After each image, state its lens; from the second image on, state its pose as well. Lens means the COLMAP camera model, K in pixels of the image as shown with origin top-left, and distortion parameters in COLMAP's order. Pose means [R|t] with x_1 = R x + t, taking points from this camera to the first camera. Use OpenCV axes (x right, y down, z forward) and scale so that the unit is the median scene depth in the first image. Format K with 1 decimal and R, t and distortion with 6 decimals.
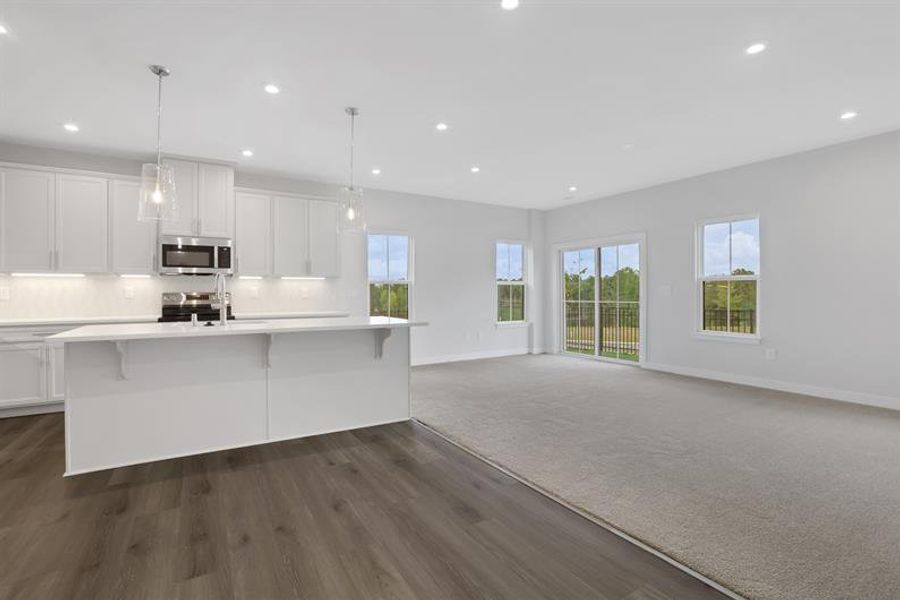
lens RADIAL K [[418.9, 0, 439.2], [0, 418.9, 297.8], [0, 0, 1]] dist [-0.042870, 0.008625]
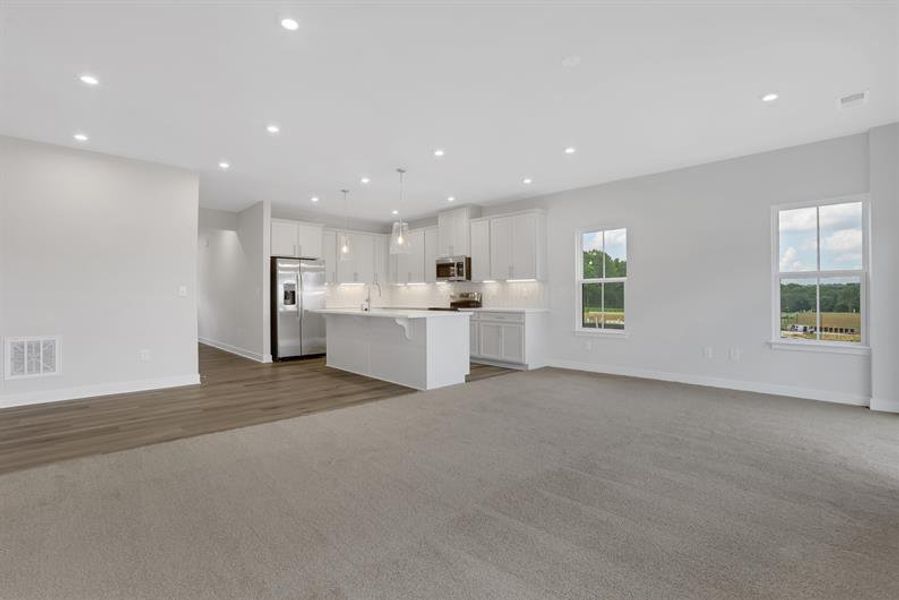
lens RADIAL K [[418.4, 0, 447.1], [0, 418.4, 295.4], [0, 0, 1]] dist [-0.042870, 0.008625]
pose [[0.233289, 0.004572, -0.972397, 0.944411], [-0.007206, 0.999970, 0.002973, -0.006969], [0.972381, 0.006313, 0.233315, 0.602422]]
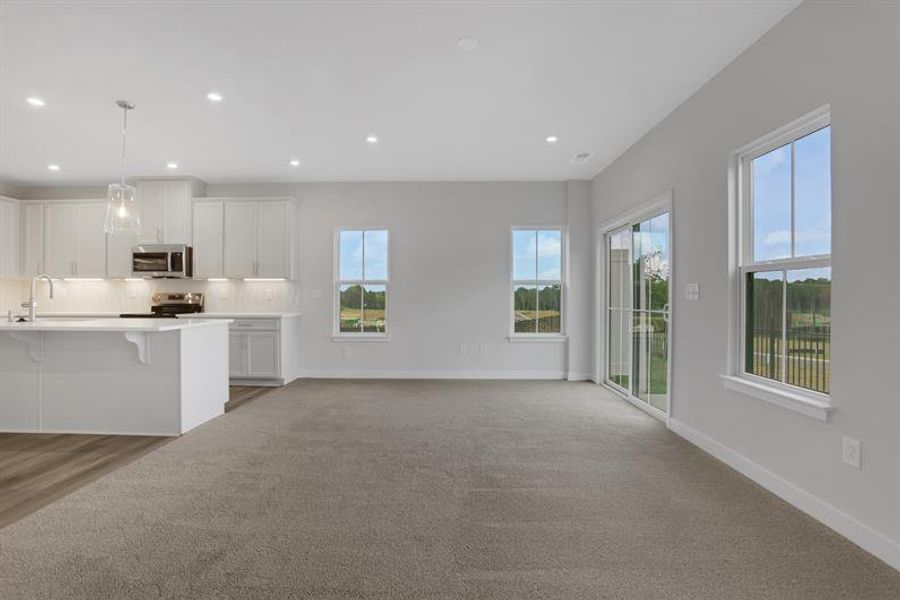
lens RADIAL K [[418.9, 0, 453.1], [0, 418.9, 295.1], [0, 0, 1]] dist [-0.042870, 0.008625]
pose [[0.848961, 0.005185, -0.528430, 0.702183], [-0.012230, 0.999877, -0.009837, -0.005573], [0.528314, 0.014814, 0.848920, 0.453521]]
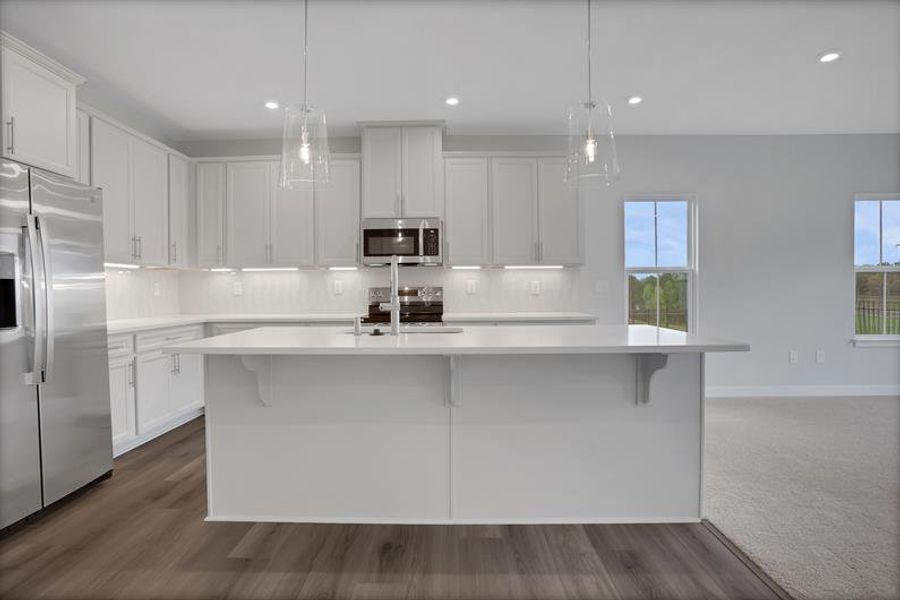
lens RADIAL K [[458.2, 0, 443.0], [0, 458.2, 297.1], [0, 0, 1]] dist [-0.045863, 0.002244]
pose [[0.850399, 0.007161, -0.526090, -0.041445], [-0.002191, 0.999947, 0.010069, -0.002459], [0.526134, -0.007410, 0.850369, 0.272453]]
